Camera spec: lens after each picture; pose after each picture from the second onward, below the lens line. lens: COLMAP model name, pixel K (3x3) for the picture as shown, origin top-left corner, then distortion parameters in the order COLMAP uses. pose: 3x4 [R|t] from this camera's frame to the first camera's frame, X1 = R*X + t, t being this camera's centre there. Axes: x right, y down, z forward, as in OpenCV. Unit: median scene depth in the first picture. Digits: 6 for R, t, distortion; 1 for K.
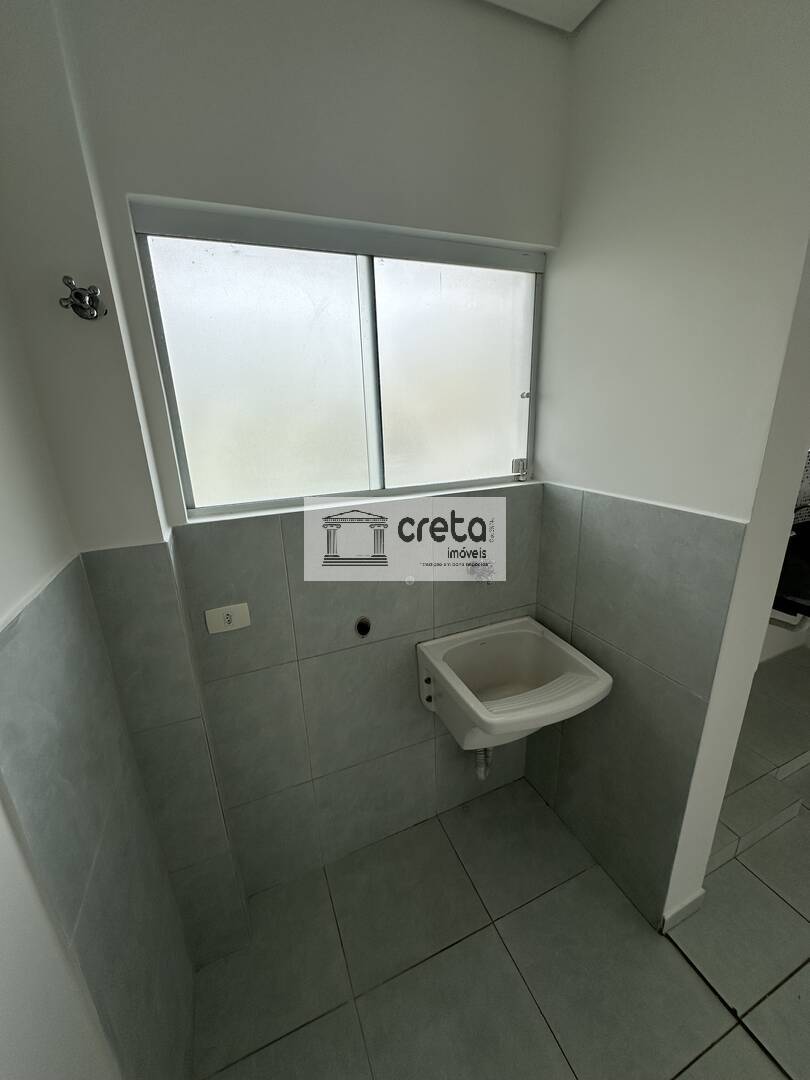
lens RADIAL K [[429.9, 0, 405.9], [0, 429.9, 539.9], [0, 0, 1]] dist [-0.002200, 0.000028]
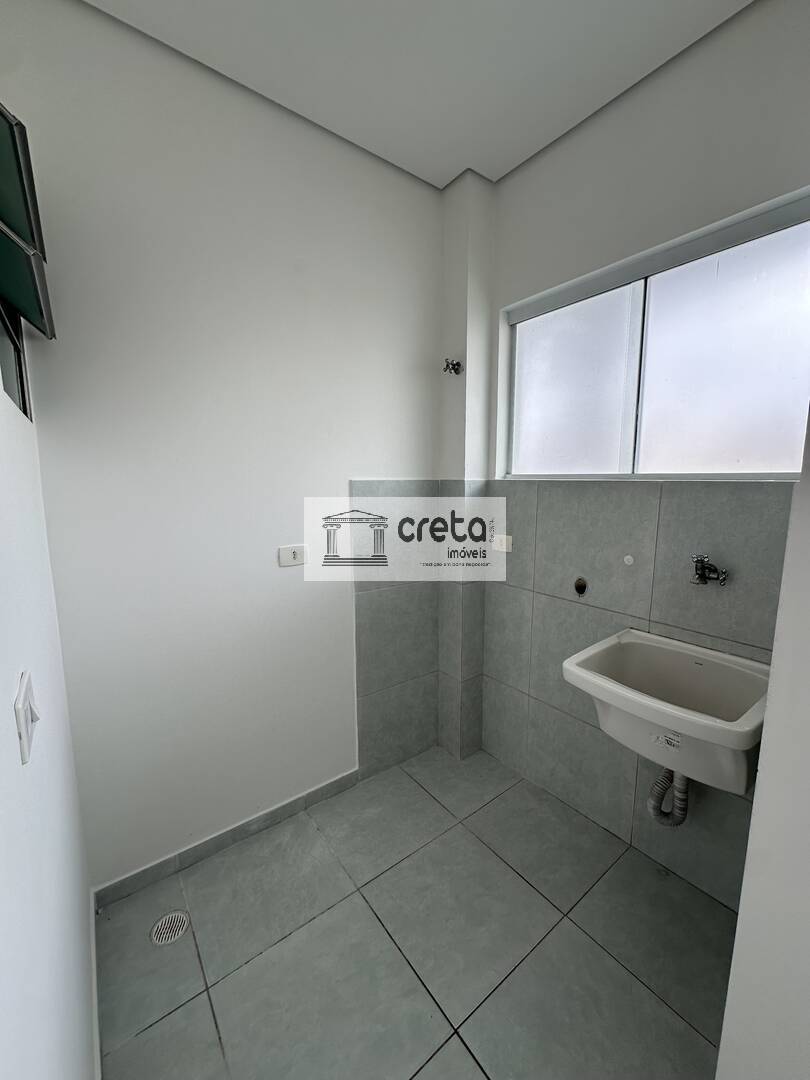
lens RADIAL K [[429.9, 0, 405.9], [0, 429.9, 539.9], [0, 0, 1]] dist [-0.002200, 0.000028]
pose [[0.248285, 0.170782, -0.953514, 0.888229], [-0.294375, 0.951086, 0.093695, 0.111824], [0.922875, 0.257427, 0.286414, 0.185333]]
